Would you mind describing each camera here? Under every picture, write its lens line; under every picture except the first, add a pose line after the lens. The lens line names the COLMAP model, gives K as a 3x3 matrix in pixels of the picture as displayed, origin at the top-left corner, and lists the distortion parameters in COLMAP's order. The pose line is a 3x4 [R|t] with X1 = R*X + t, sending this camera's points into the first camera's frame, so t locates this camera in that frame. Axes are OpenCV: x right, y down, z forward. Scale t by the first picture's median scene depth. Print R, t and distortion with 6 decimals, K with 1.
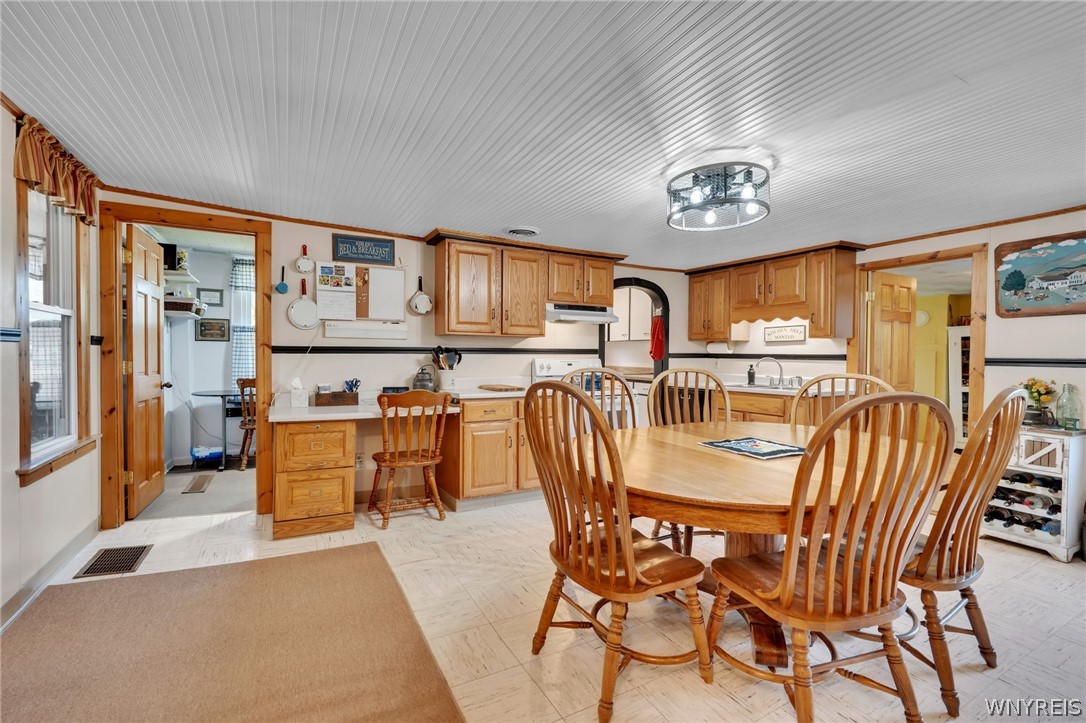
lens RADIAL K [[473.2, 0, 542.7], [0, 473.2, 361.9], [0, 0, 1]] dist [0.001837, 0.000196]
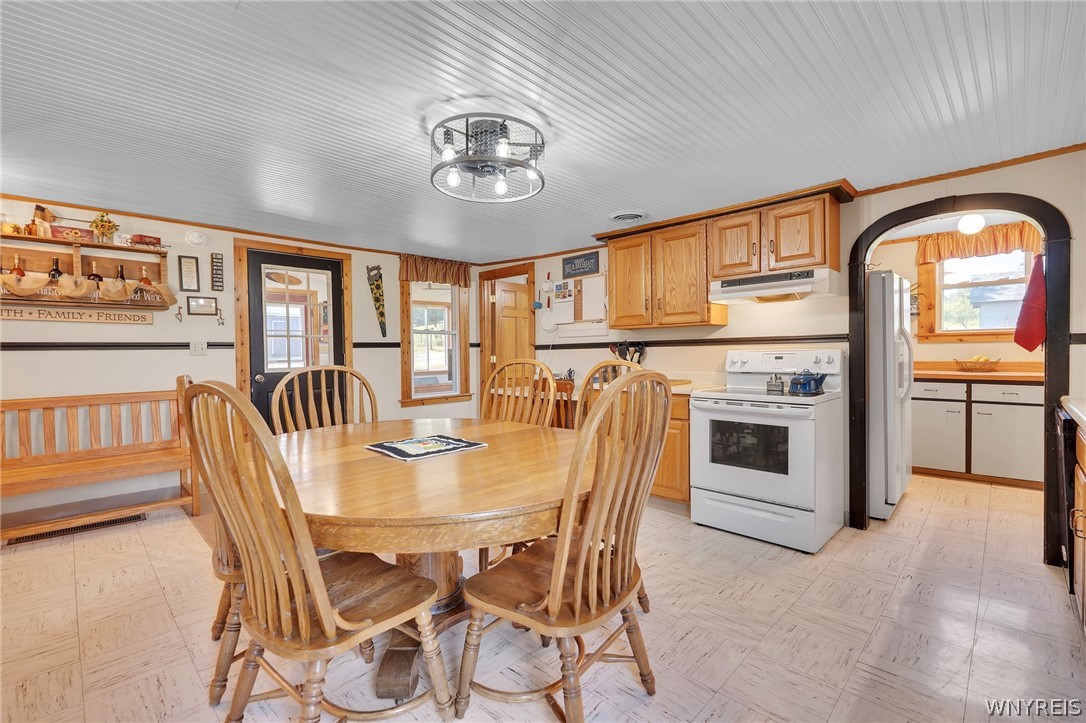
lens RADIAL K [[473.2, 0, 544.1], [0, 473.2, 364.2], [0, 0, 1]] dist [0.001837, 0.000196]
pose [[0.295415, 0.013770, -0.955270, 0.806780], [0.005434, 0.999856, 0.016093, 0.002227], [0.955354, -0.009945, 0.295297, 0.555696]]
